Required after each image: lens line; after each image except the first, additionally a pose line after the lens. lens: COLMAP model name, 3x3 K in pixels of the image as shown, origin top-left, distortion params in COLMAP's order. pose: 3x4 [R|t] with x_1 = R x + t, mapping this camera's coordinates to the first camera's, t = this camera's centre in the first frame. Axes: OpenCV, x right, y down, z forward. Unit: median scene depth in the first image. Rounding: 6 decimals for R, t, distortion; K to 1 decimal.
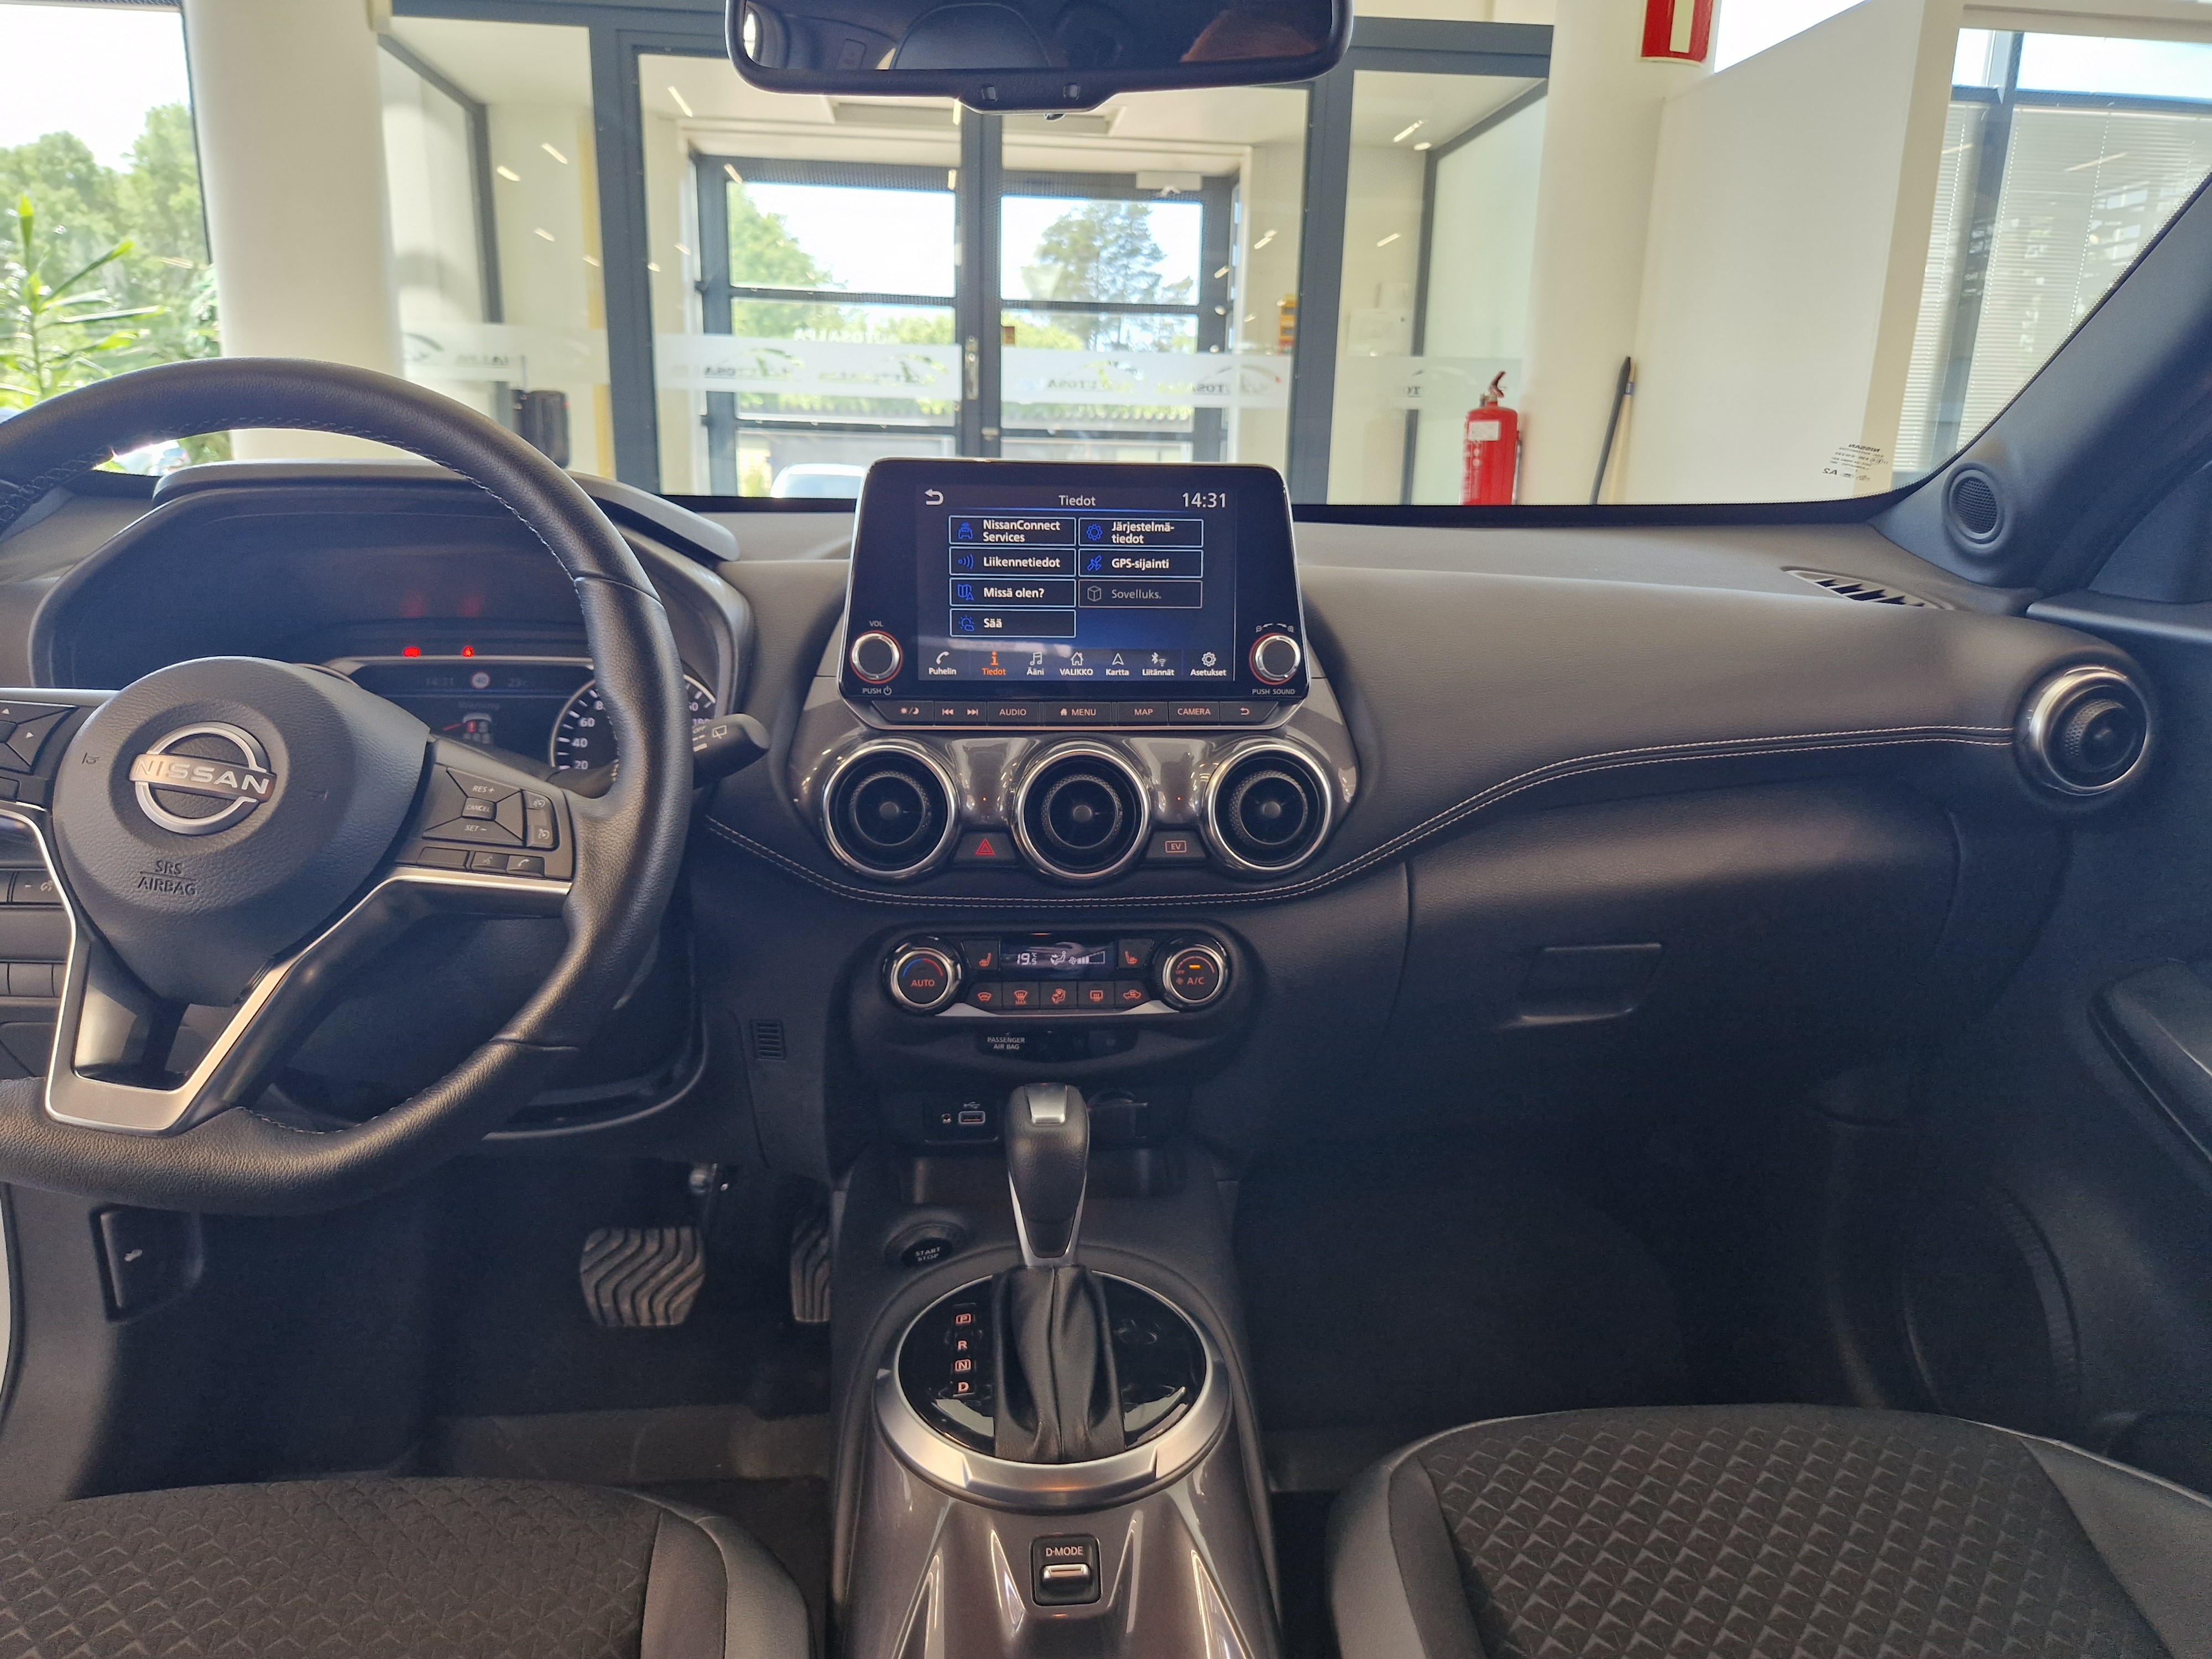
lens RADIAL K [[1492.9, 0, 1119.5], [0, 1492.9, 859.4], [0, 0, 1]] dist [0.038031, -0.036791]
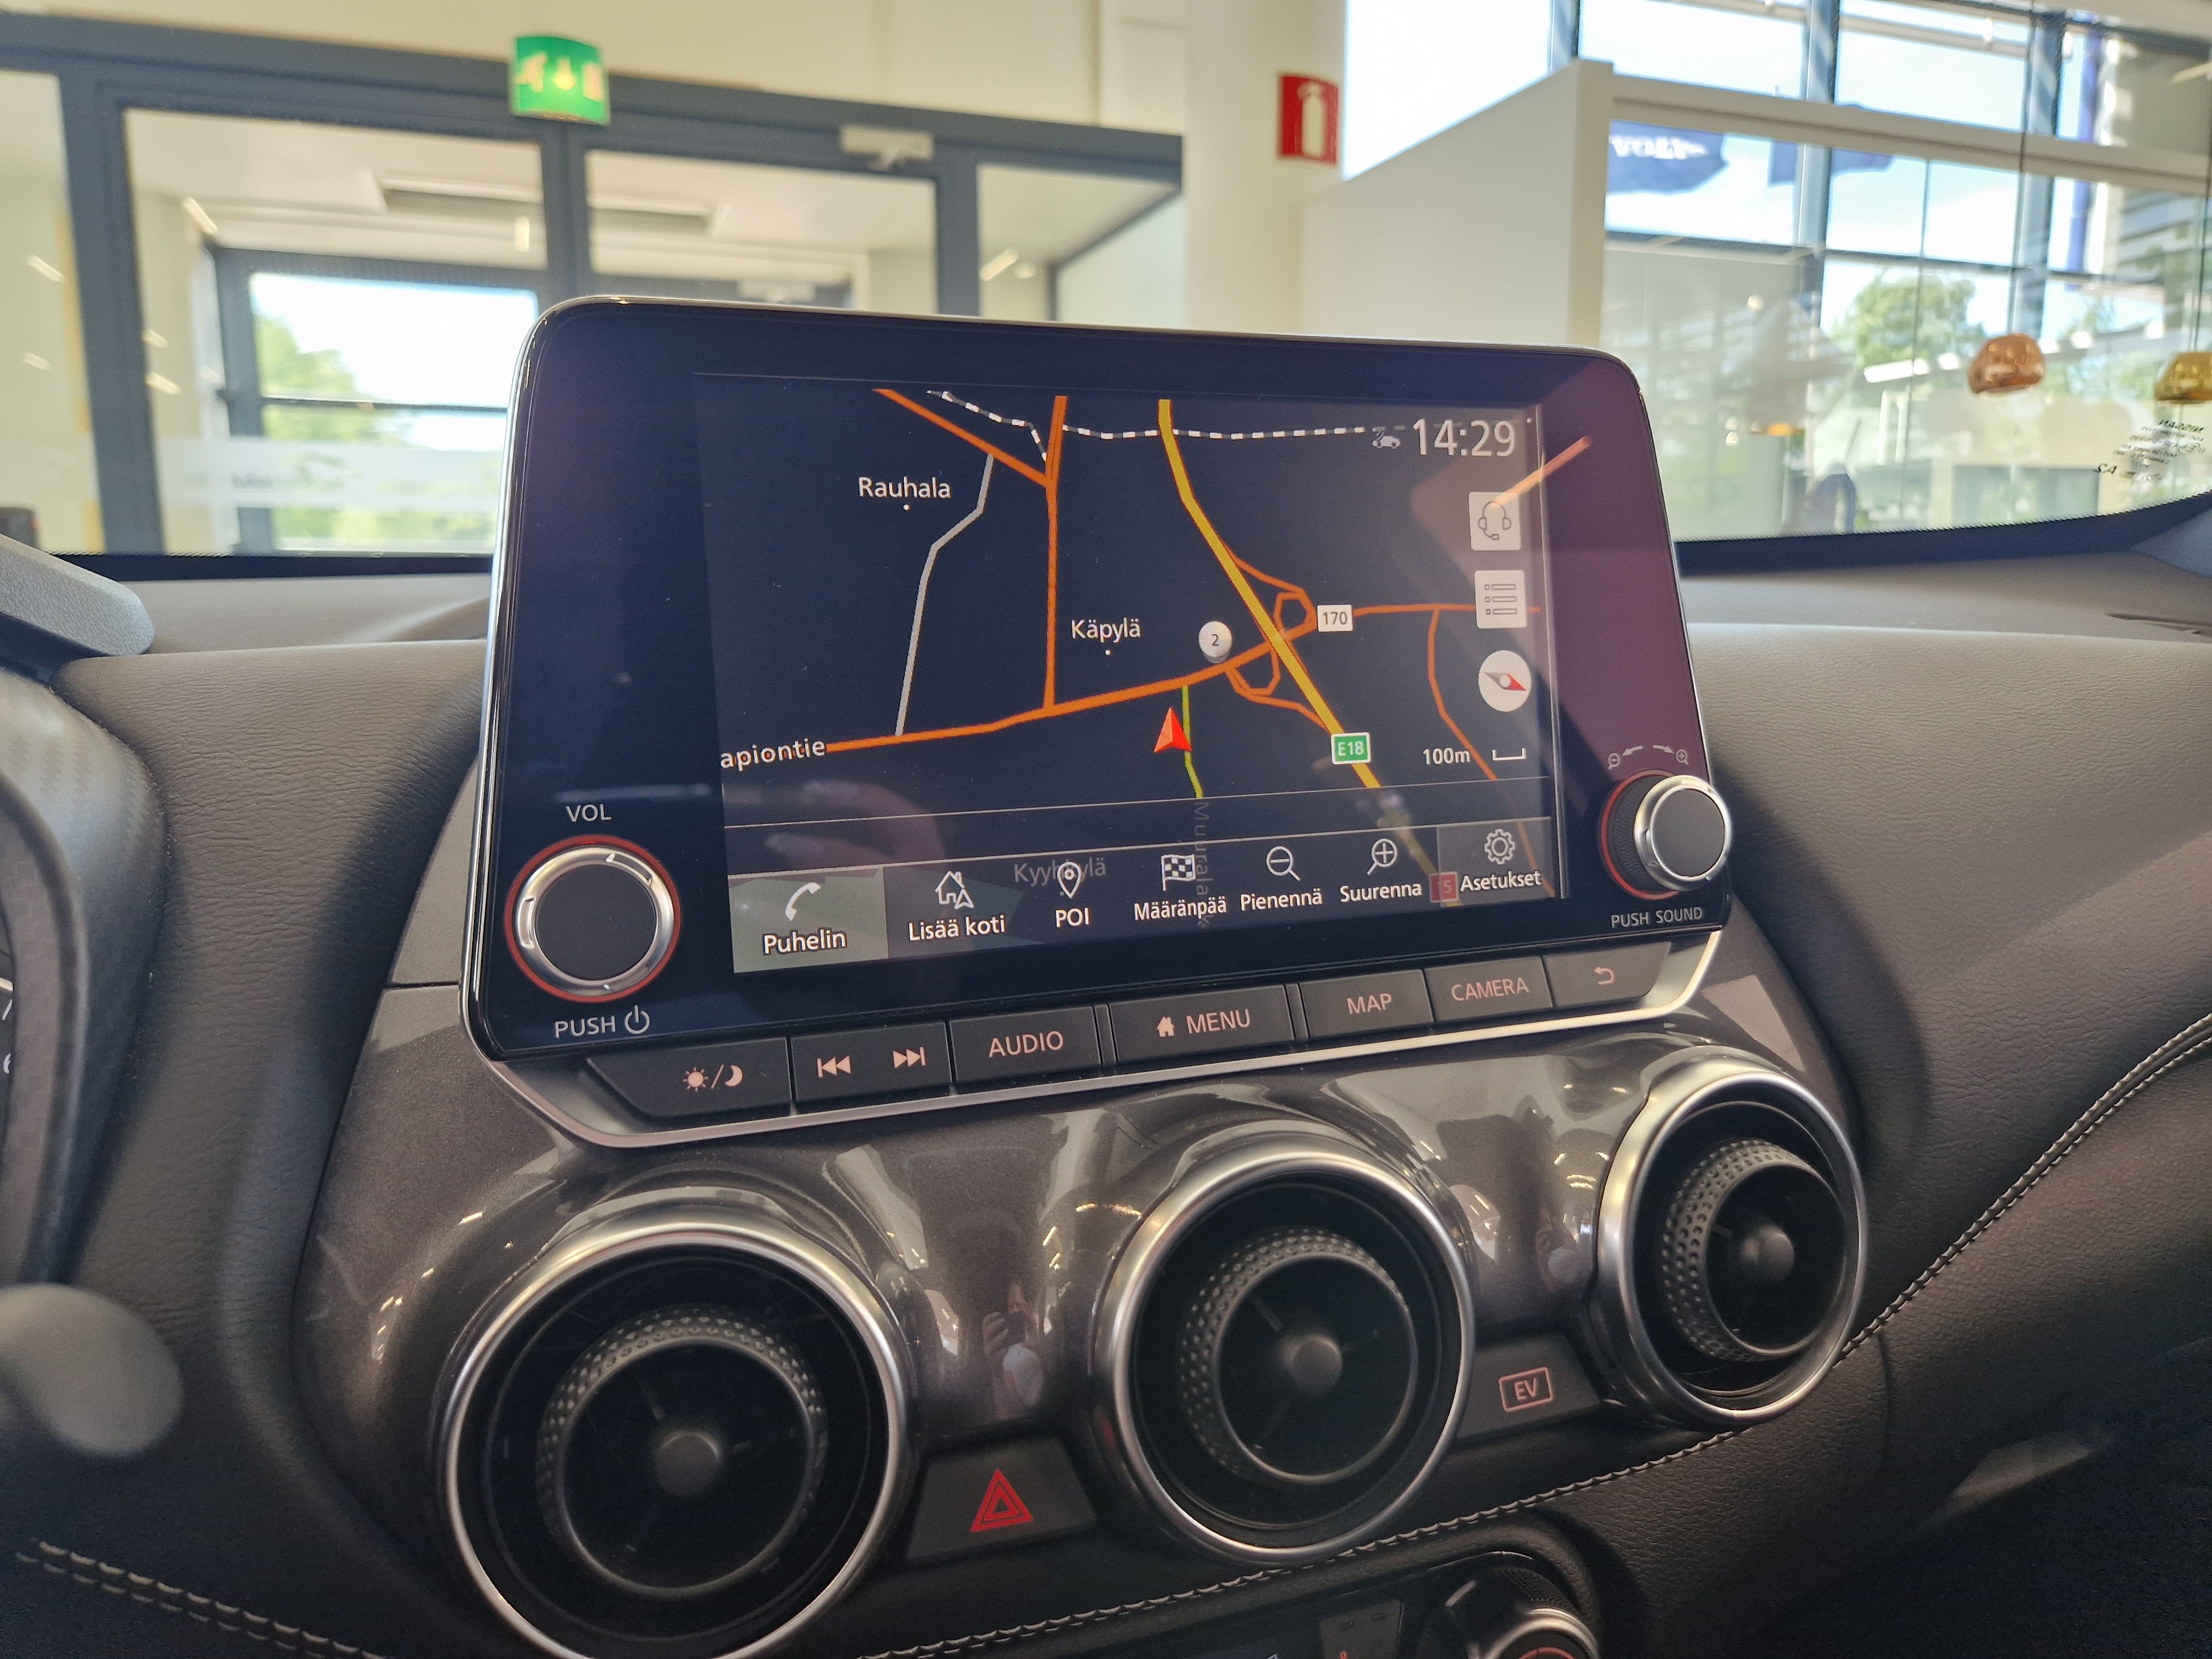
lens RADIAL K [[1492.9, 0, 1106.2], [0, 1492.9, 838.7], [0, 0, 1]] dist [0.038031, -0.036791]
pose [[0.968382, -0.068000, 0.240027, -0.128183], [0.090408, 0.992390, -0.083602, -0.111832], [-0.232516, 0.102659, 0.967160, 0.645330]]
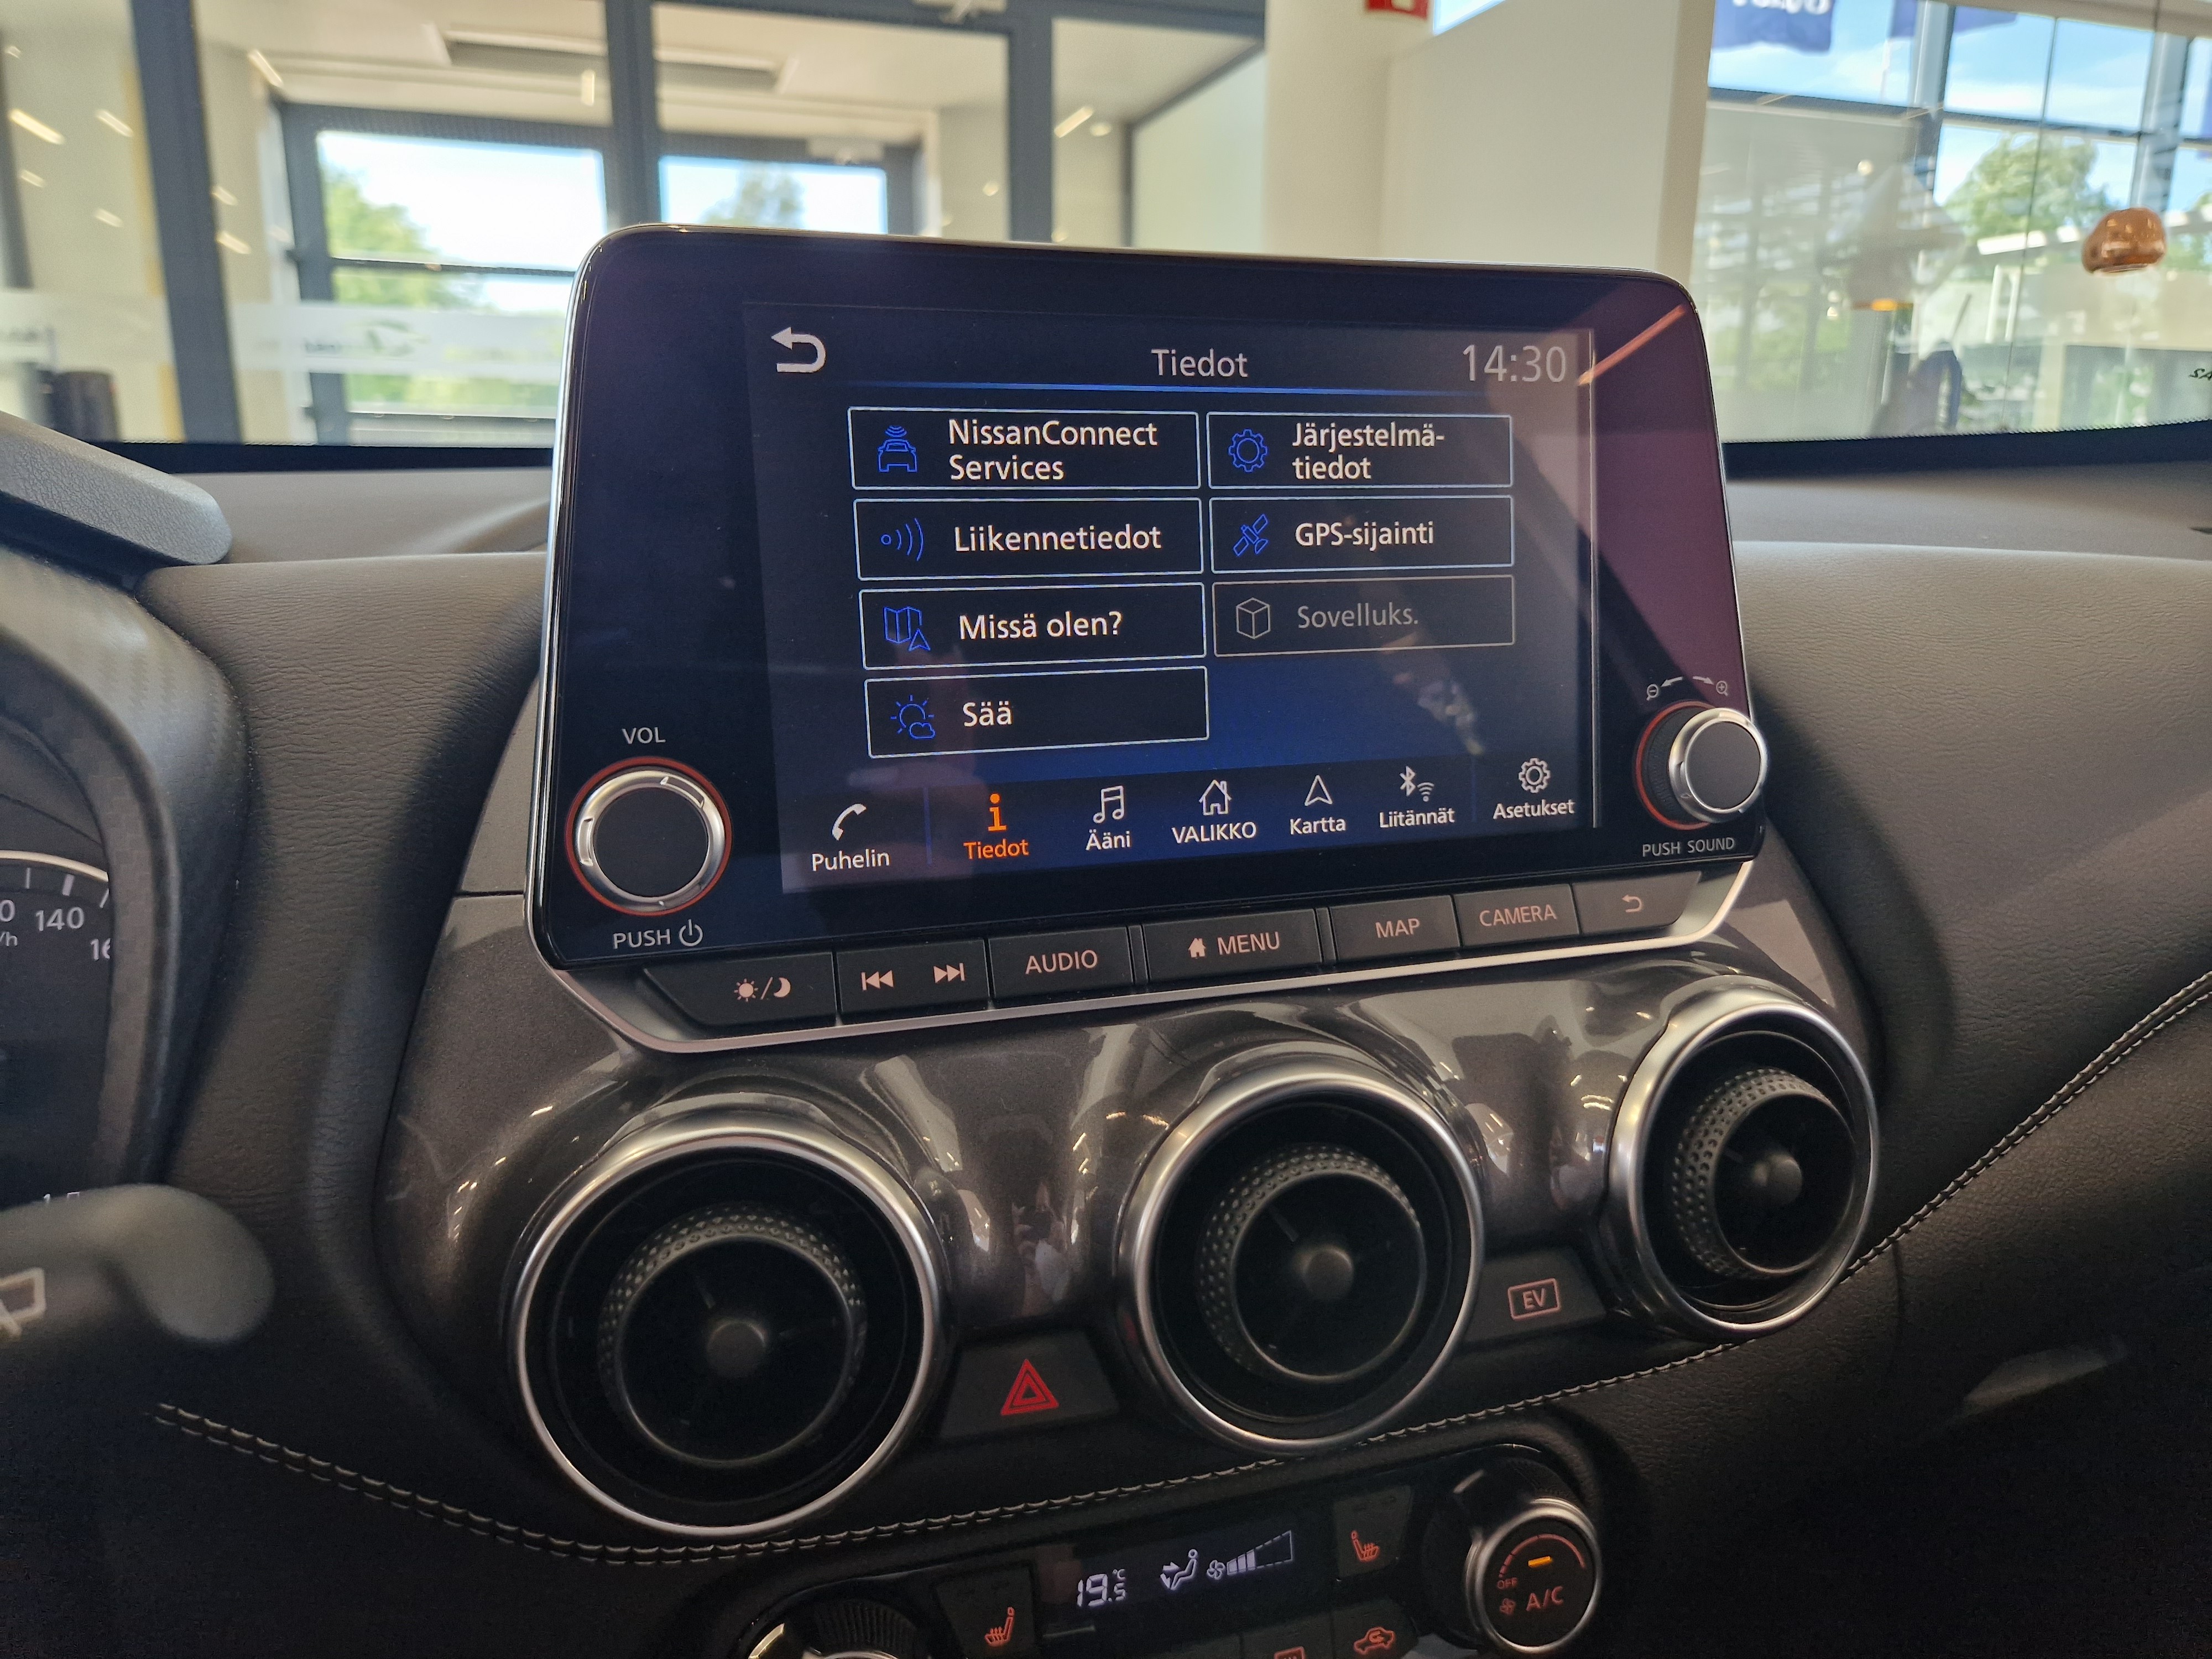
lens RADIAL K [[1492.9, 0, 1117.5], [0, 1492.9, 835.5], [0, 0, 1]] dist [0.038031, -0.036791]
pose [[0.977569, -0.065757, 0.200087, -0.123384], [0.068809, 0.997595, -0.008329, -0.121279], [-0.199058, 0.021910, 0.979743, 0.633812]]
